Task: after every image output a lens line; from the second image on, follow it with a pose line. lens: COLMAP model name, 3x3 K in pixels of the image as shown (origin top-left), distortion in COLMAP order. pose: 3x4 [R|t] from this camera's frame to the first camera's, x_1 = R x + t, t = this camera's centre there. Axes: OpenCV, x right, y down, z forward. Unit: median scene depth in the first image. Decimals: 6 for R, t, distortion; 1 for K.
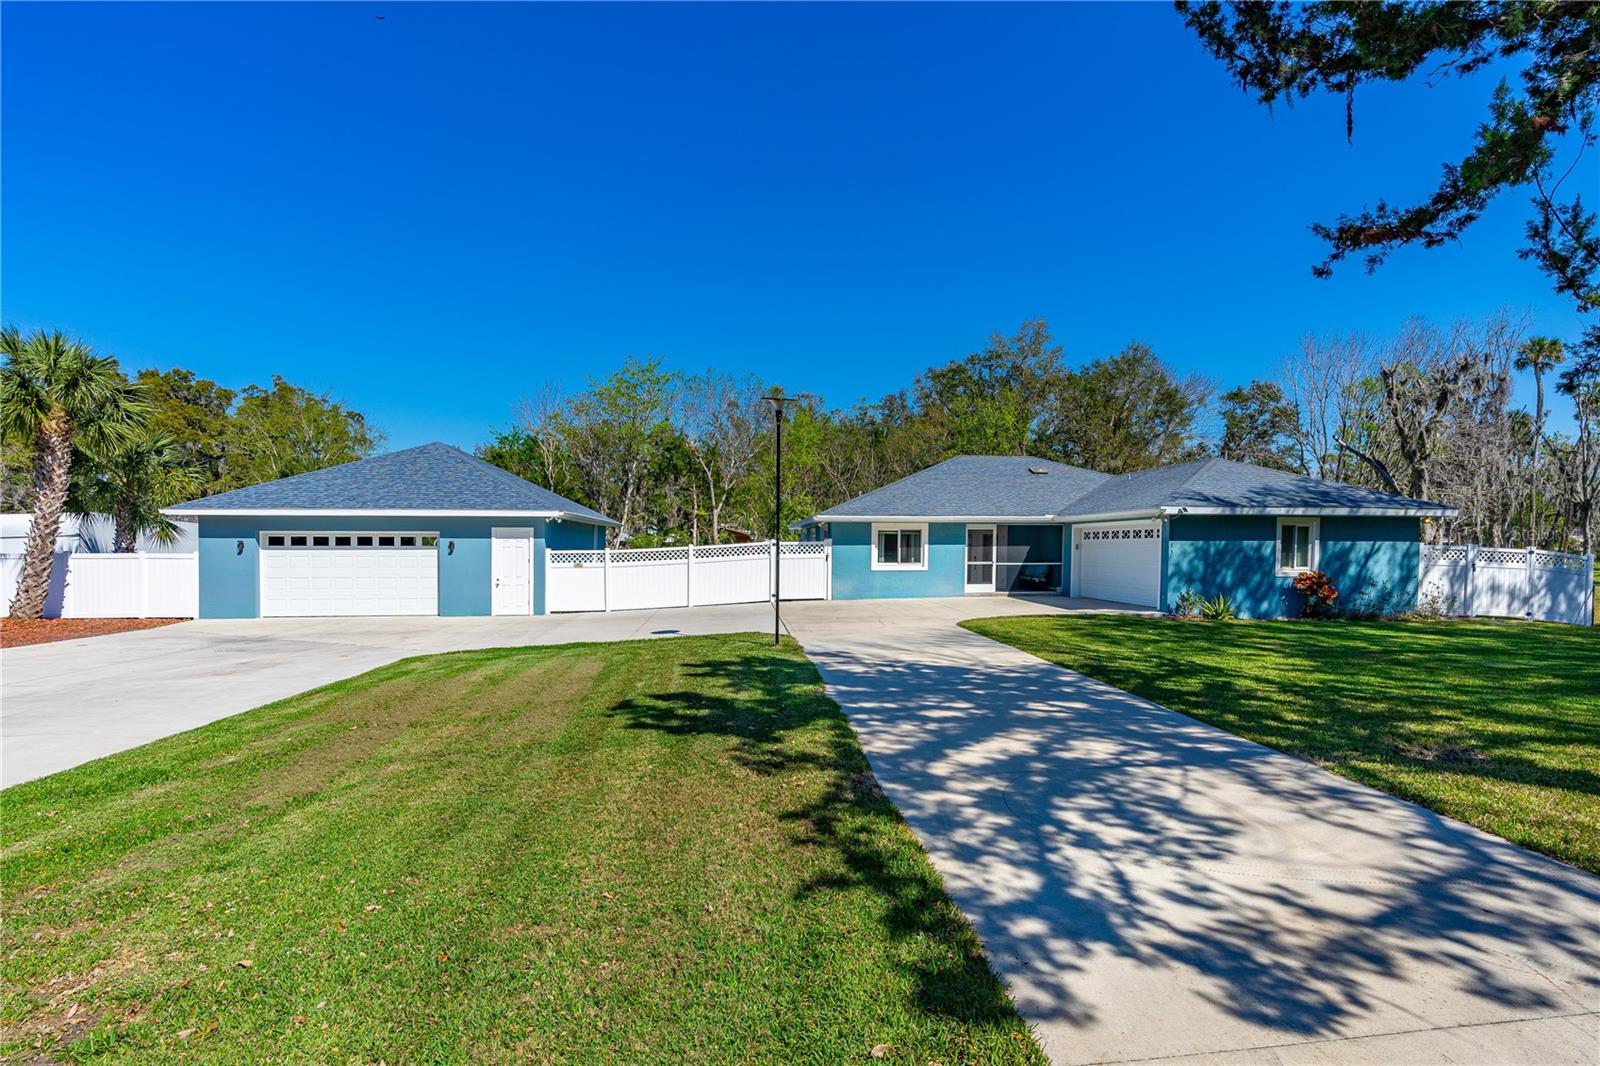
lens RADIAL K [[755.0, 0, 824.7], [0, 755.0, 540.2], [0, 0, 1]] dist [0.001264, 0.000007]
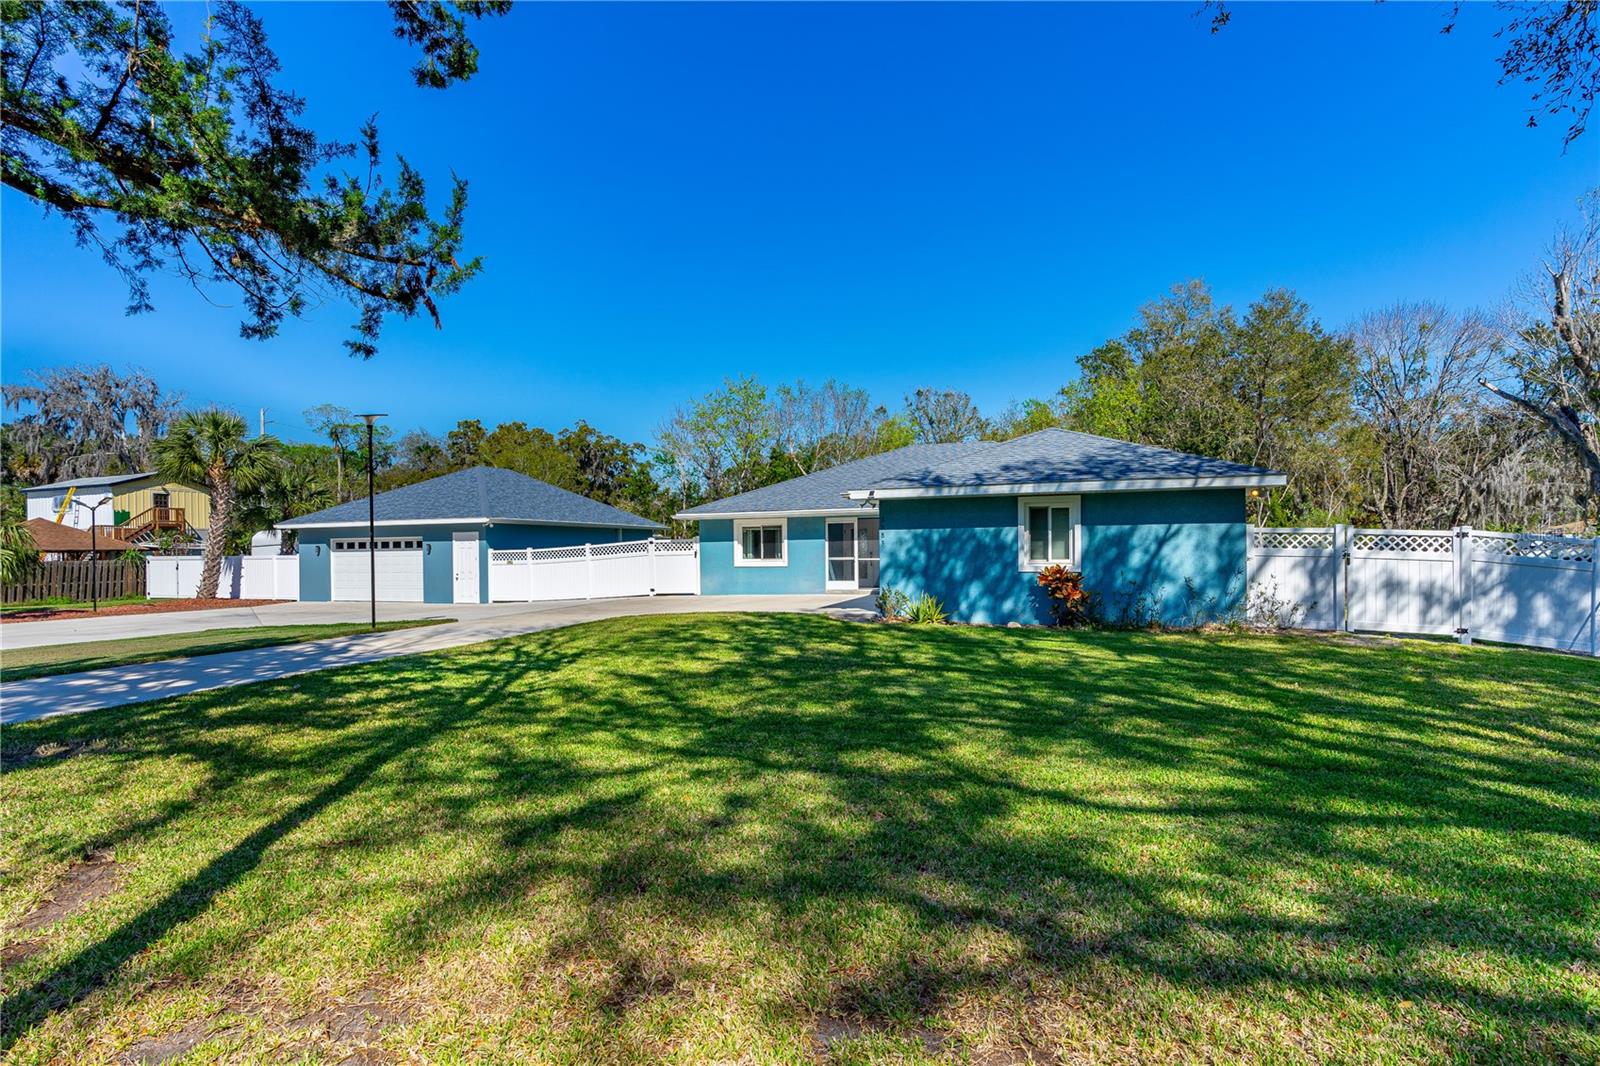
lens RADIAL K [[739.8, 0, 800.0], [0, 739.8, 533.0], [0, 0, 1]] dist [-0.000974, -0.000003]
pose [[0.899541, -0.022526, -0.436255, 0.613607], [0.014562, 0.999661, -0.021591, 0.018952], [0.436593, 0.013069, 0.899564, 0.146873]]
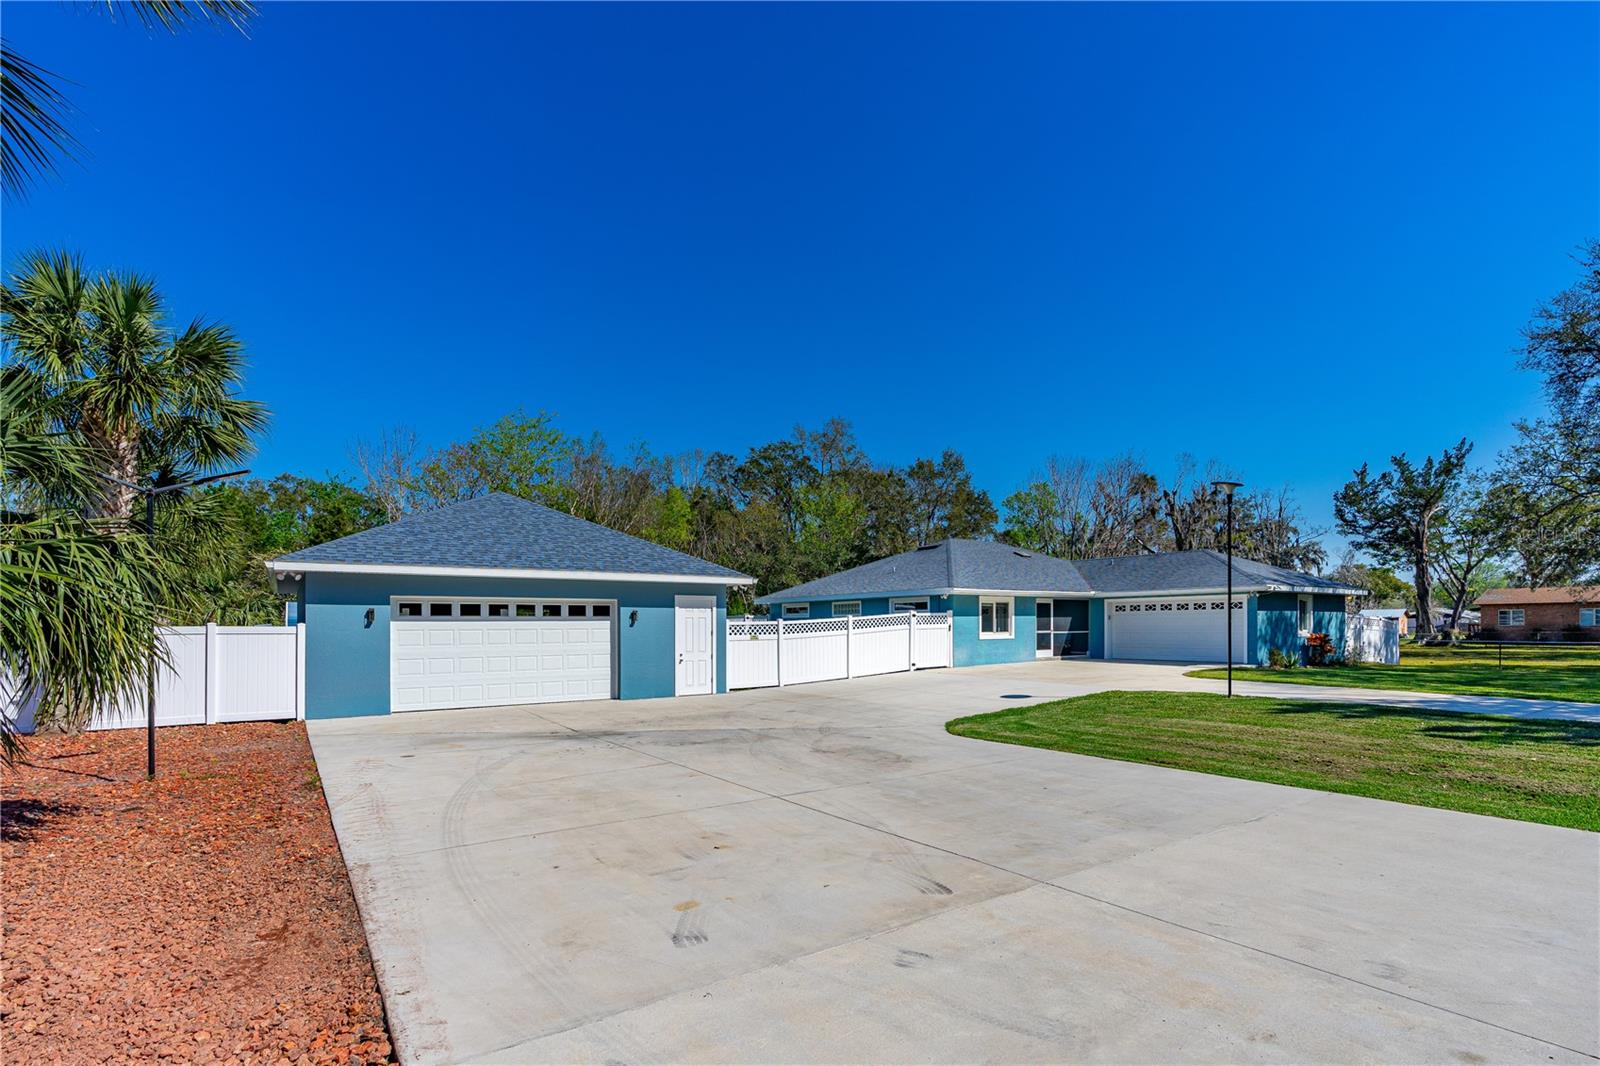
lens RADIAL K [[740.6, 0, 792.7], [0, 740.6, 633.9], [0, 0, 1]] dist [0.003215, -0.000032]
pose [[0.892471, -0.010726, 0.450977, -0.706892], [0.003475, 0.999851, 0.016903, 0.013938], [-0.451091, -0.013518, 0.892376, 0.170052]]
